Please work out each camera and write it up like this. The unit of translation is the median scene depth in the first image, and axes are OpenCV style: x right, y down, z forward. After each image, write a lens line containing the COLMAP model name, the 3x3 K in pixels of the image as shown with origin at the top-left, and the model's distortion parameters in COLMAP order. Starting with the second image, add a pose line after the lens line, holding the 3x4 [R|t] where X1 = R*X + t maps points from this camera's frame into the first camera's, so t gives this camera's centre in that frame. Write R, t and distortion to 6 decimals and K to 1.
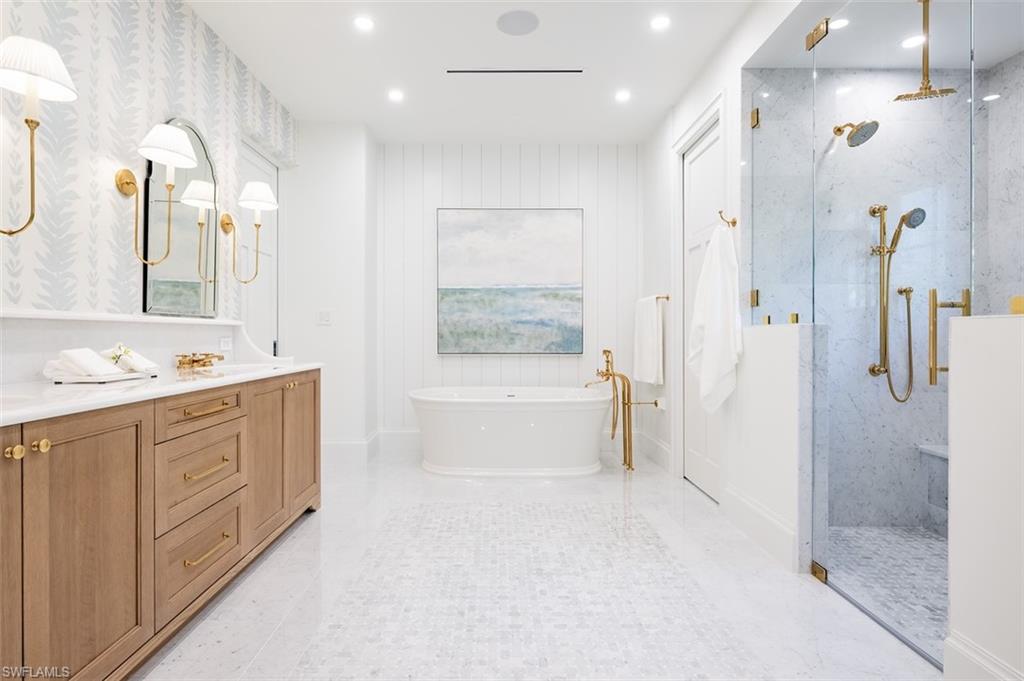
lens RADIAL K [[520.0, 0, 509.5], [0, 520.0, 337.4], [0, 0, 1]] dist [0.001413, 0.001503]
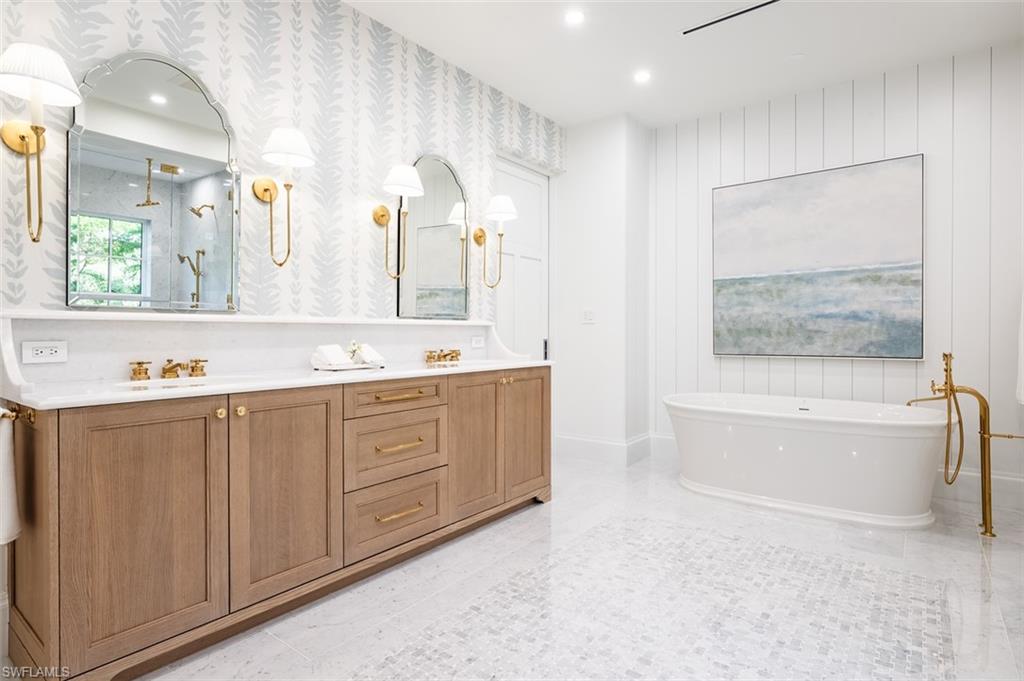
lens RADIAL K [[543.0, 0, 512.9], [0, 543.0, 339.3], [0, 0, 1]] dist [0.003611, -0.001153]
pose [[0.783743, 0.001508, -0.621083, 0.281324], [0.001985, 0.999986, 0.004932, 0.000809], [0.621082, -0.005098, 0.783729, 0.123836]]
